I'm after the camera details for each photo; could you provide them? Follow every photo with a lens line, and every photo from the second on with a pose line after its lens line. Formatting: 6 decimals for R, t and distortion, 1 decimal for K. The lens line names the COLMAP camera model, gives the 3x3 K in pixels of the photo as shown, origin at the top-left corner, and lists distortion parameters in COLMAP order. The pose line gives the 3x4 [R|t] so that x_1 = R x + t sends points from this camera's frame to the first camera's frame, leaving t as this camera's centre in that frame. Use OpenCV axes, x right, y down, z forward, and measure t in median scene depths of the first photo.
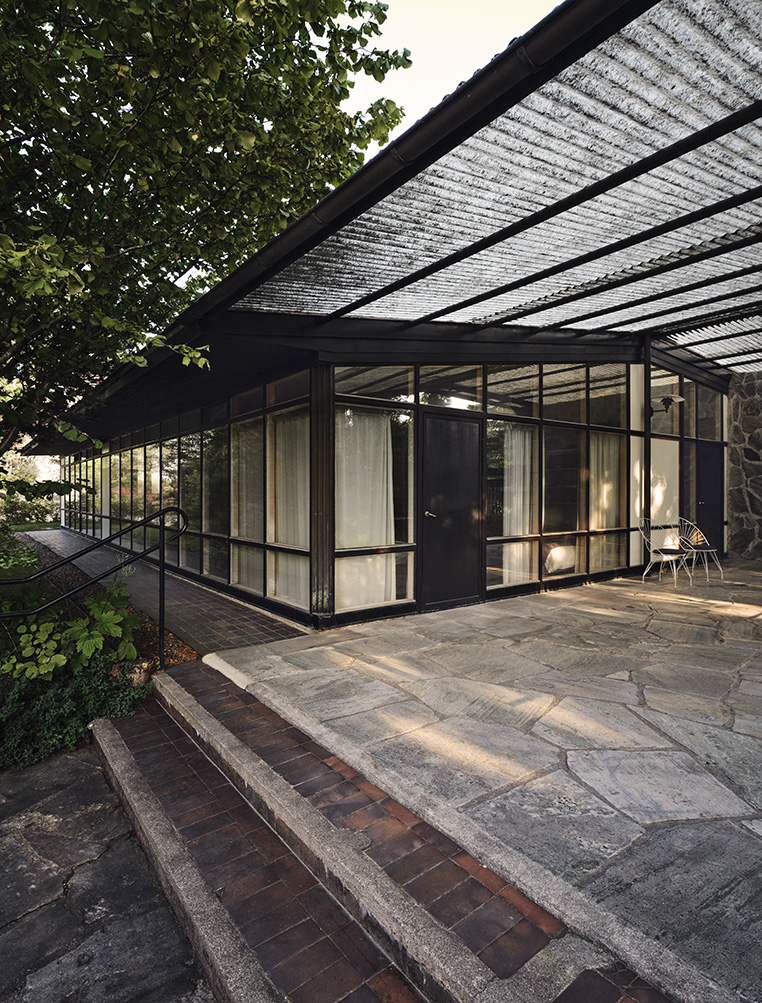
lens RADIAL K [[524.4, 0, 381.0], [0, 524.4, 501.5], [0, 0, 1]] dist [0.001021, 0.000327]
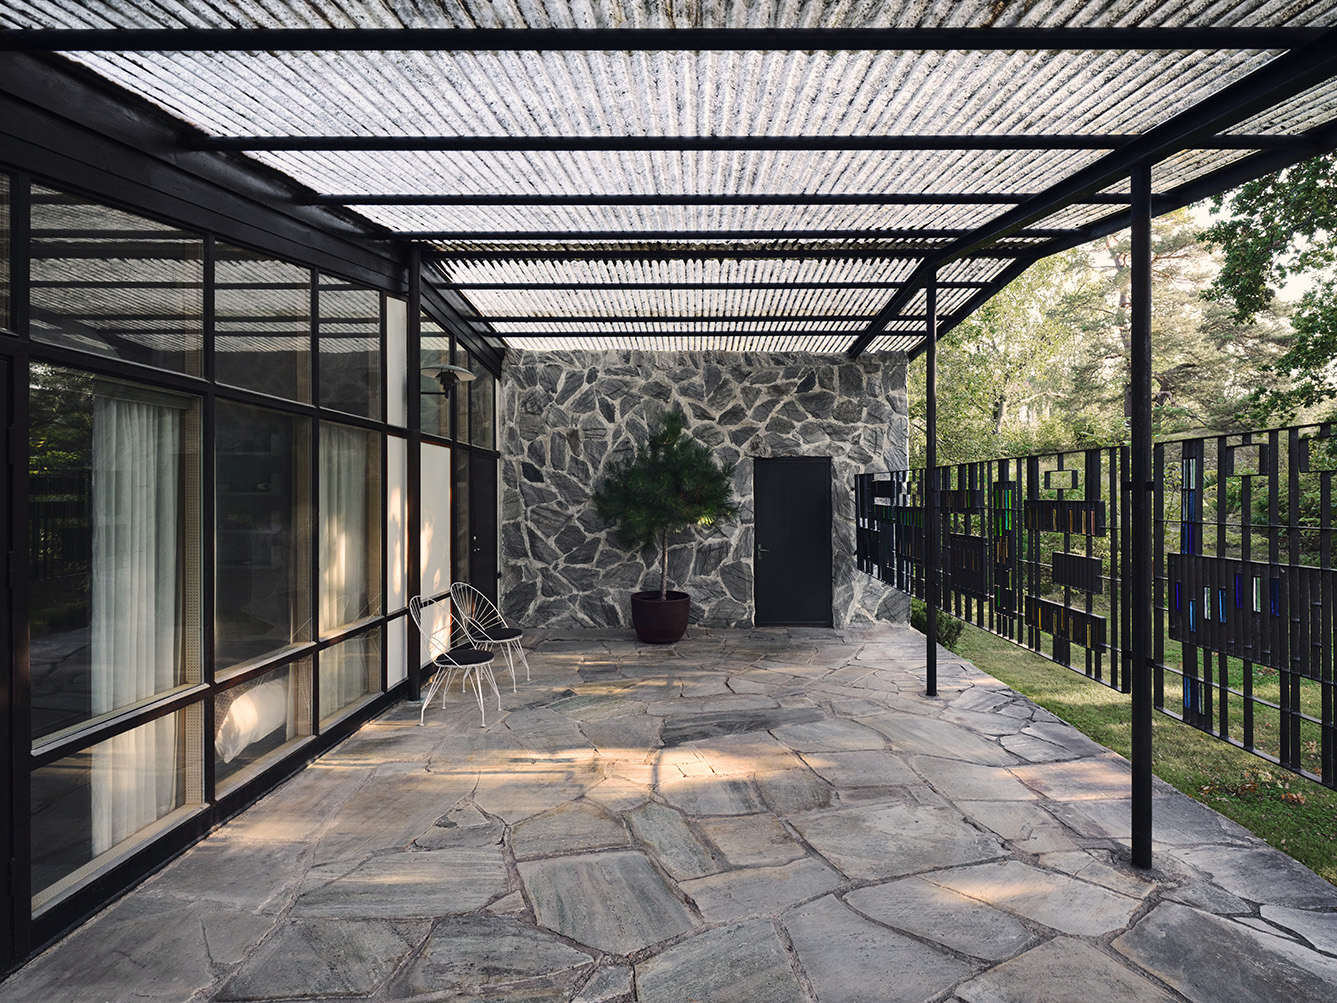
lens RADIAL K [[748.6, 0, 650.6], [0, 748.6, 504.9], [0, 0, 1]] dist [0.001864, -0.000404]
pose [[0.632970, -0.010491, 0.774105, 0.072488], [0.015178, 0.999884, 0.001141, -0.058579], [-0.774027, 0.011027, 0.633056, 0.343394]]
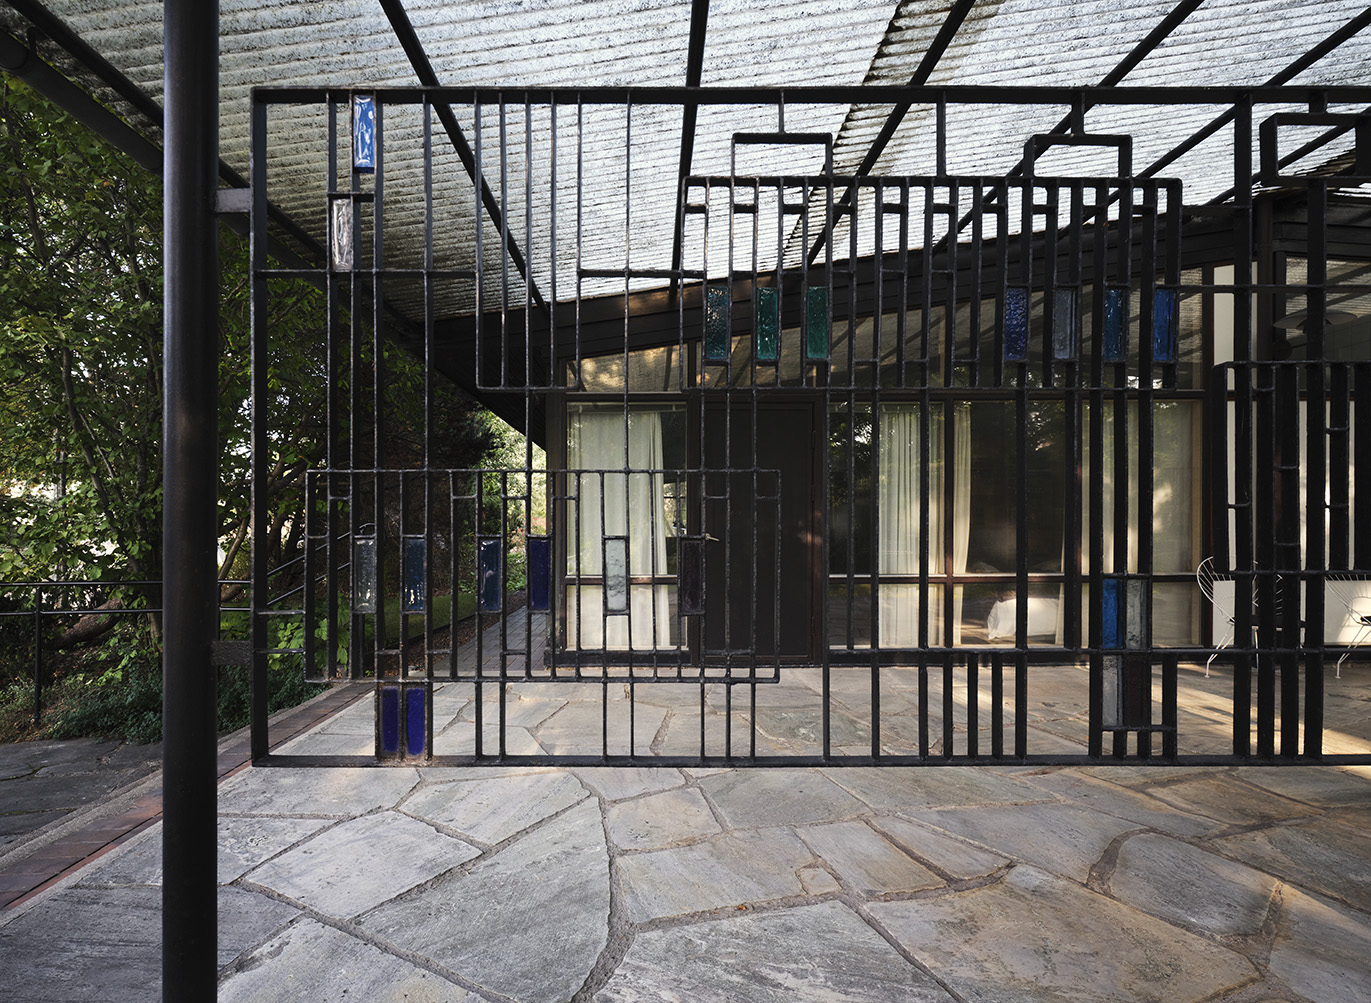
lens RADIAL K [[655.3, 0, 685.0], [0, 655.3, 528.6], [0, 0, 1]] dist [0.000018, -0.000031]
pose [[0.814516, 0.000604, -0.580141, 0.441577], [-0.006172, 0.999952, -0.007625, 0.012076], [0.580109, 0.009791, 0.814480, 0.140230]]
